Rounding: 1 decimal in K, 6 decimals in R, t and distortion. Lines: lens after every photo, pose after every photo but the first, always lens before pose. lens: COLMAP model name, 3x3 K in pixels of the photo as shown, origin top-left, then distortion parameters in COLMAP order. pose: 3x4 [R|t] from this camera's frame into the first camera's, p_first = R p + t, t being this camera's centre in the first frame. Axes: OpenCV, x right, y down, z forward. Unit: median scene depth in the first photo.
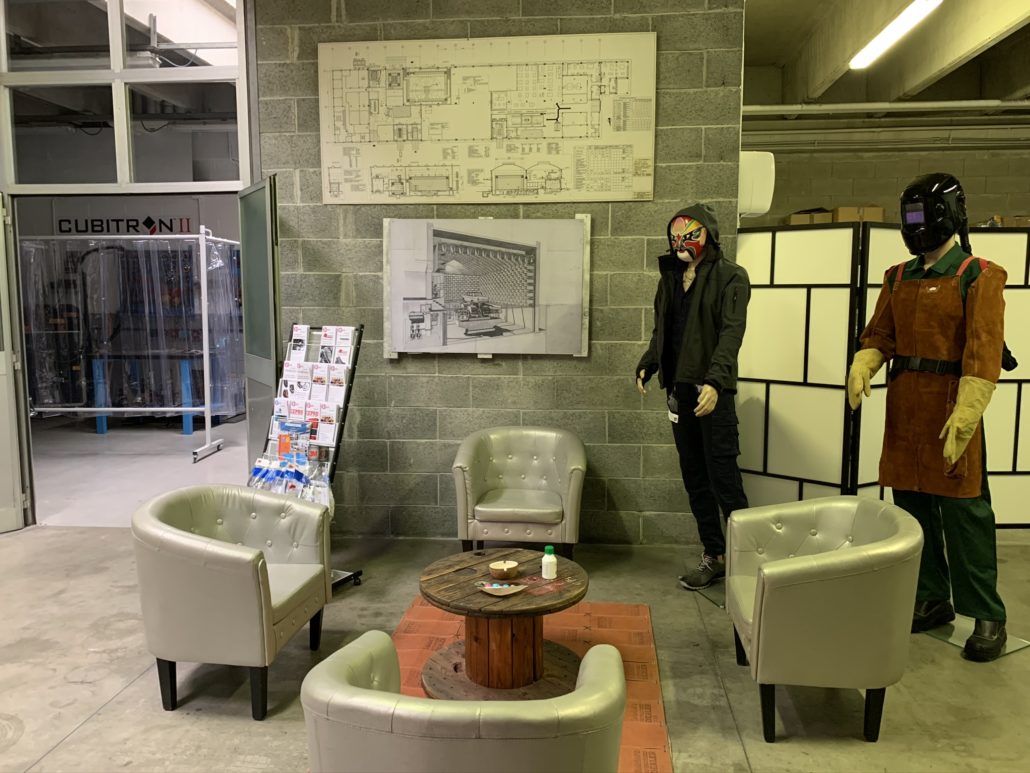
lens RADIAL K [[788.7, 0, 521.5], [0, 788.7, 368.4], [0, 0, 1]] dist [0.051253, -0.047796]
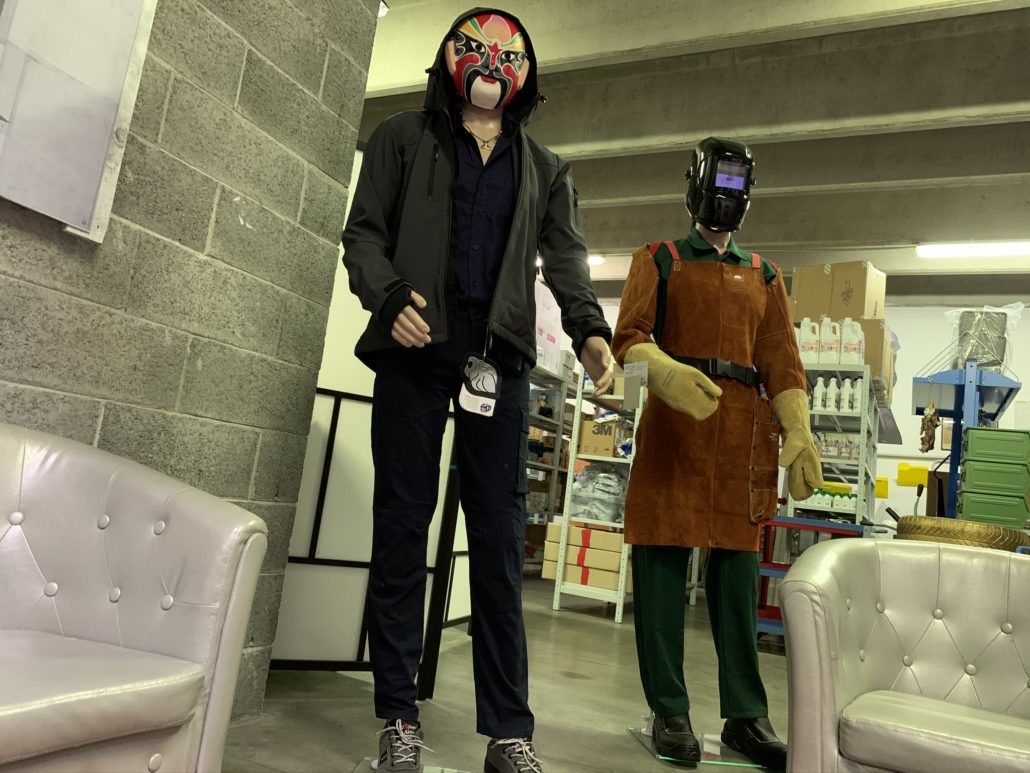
lens RADIAL K [[788.7, 0, 521.5], [0, 788.7, 368.4], [0, 0, 1]] dist [0.051253, -0.047796]
pose [[0.316657, 0.198517, 0.927534, -0.189044], [-0.030517, 0.979480, -0.199216, 0.110003], [-0.948049, 0.034778, 0.316217, 0.697091]]
